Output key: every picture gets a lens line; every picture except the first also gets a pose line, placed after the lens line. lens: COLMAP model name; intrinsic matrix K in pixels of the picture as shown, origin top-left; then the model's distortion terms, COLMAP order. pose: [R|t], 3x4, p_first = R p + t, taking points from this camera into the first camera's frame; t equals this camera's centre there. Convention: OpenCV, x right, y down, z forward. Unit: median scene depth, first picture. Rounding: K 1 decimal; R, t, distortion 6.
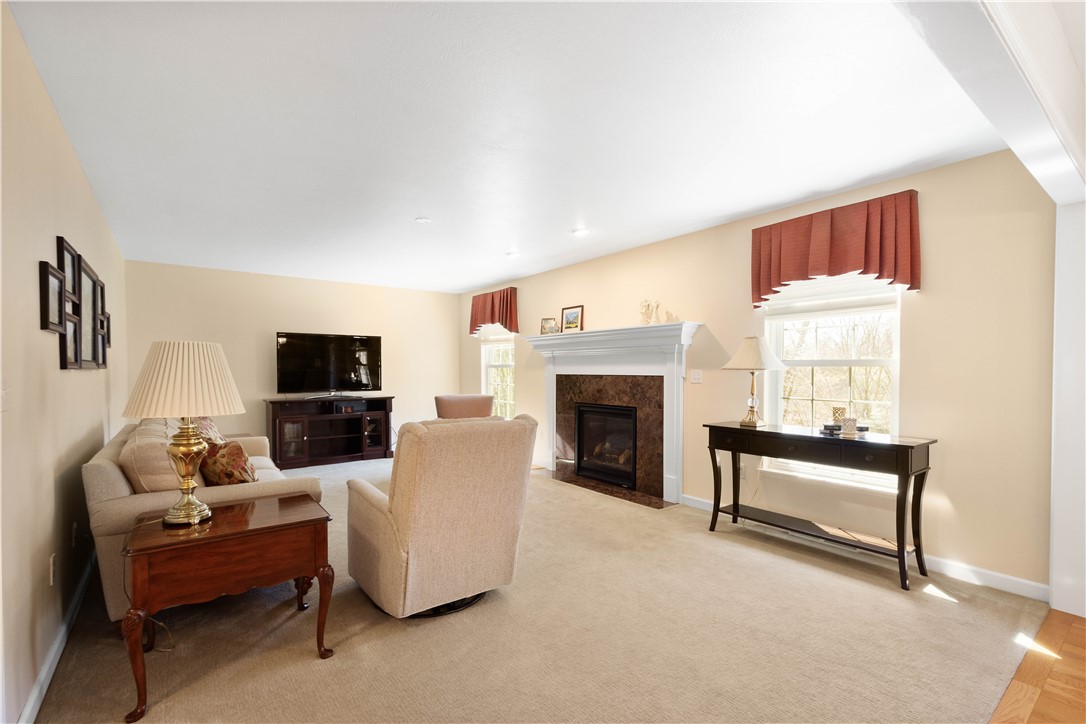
lens RADIAL K [[486.1, 0, 546.2], [0, 486.1, 380.8], [0, 0, 1]] dist [0.002471, 0.000447]
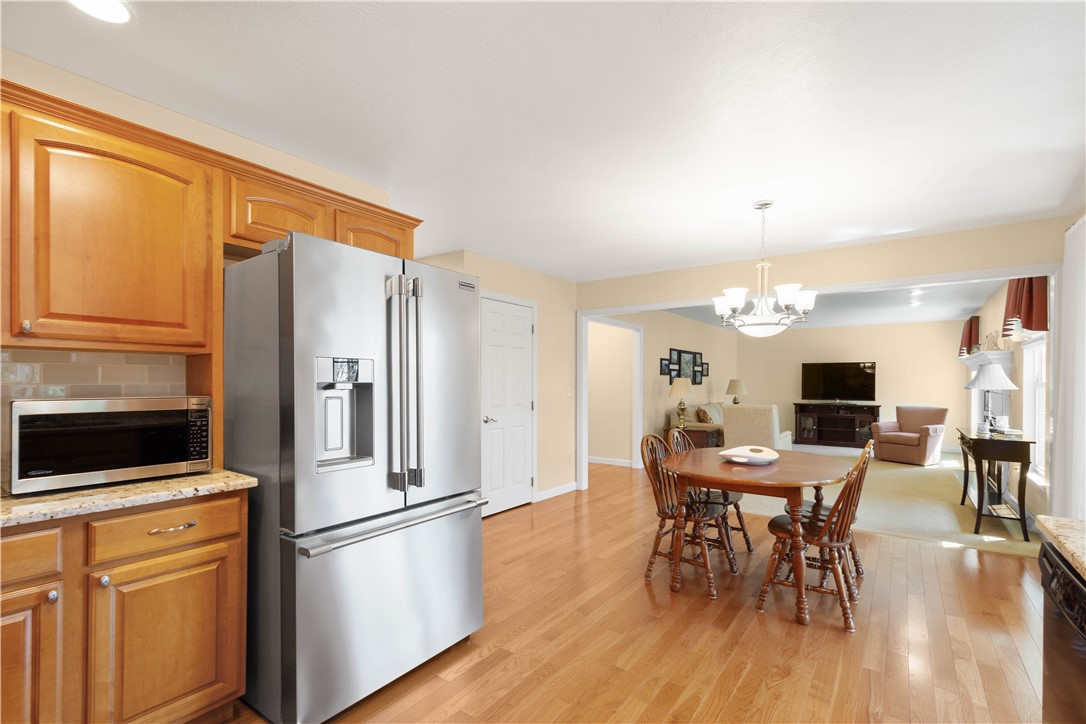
lens RADIAL K [[486.1, 0, 546.2], [0, 486.1, 380.8], [0, 0, 1]] dist [0.002471, 0.000447]
pose [[0.284512, 0.001763, -0.958671, 0.813628], [-0.027899, 0.999590, -0.006441, -0.002220], [0.958267, 0.028578, 0.284444, -0.330641]]
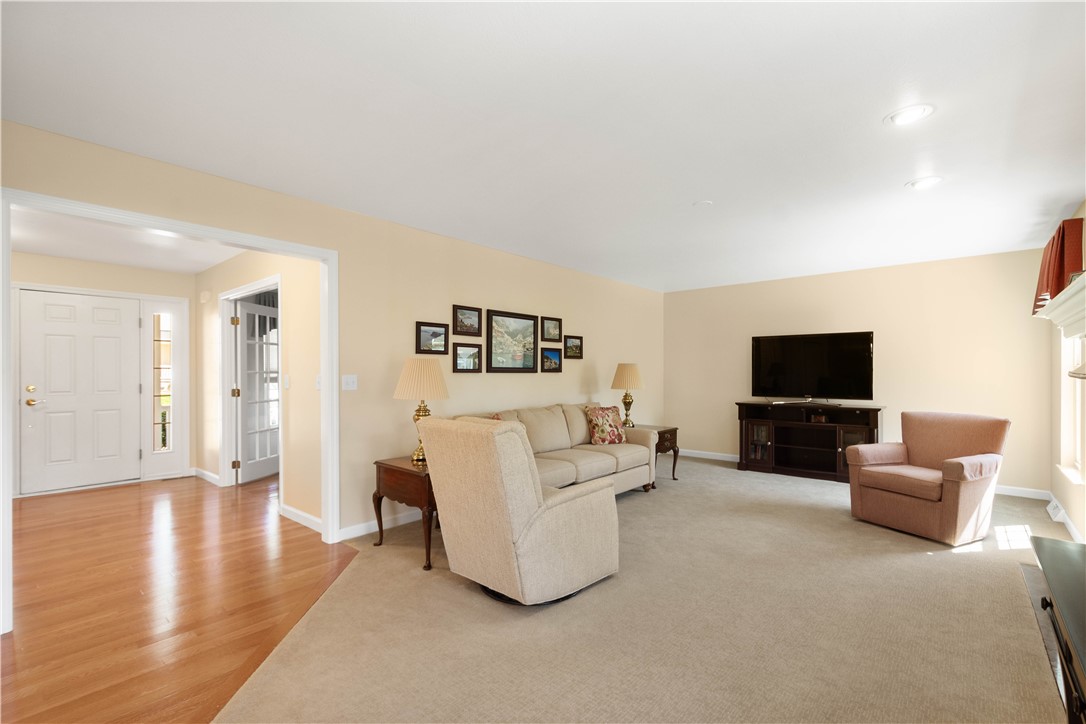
lens RADIAL K [[481.3, 0, 543.3], [0, 481.3, 372.9], [0, 0, 1]] dist [0.003884, 0.000140]
pose [[0.202468, 0.005089, -0.979276, 0.357919], [-0.025633, 0.999671, -0.000104, -0.011662], [0.978953, 0.025123, 0.202532, 0.358139]]
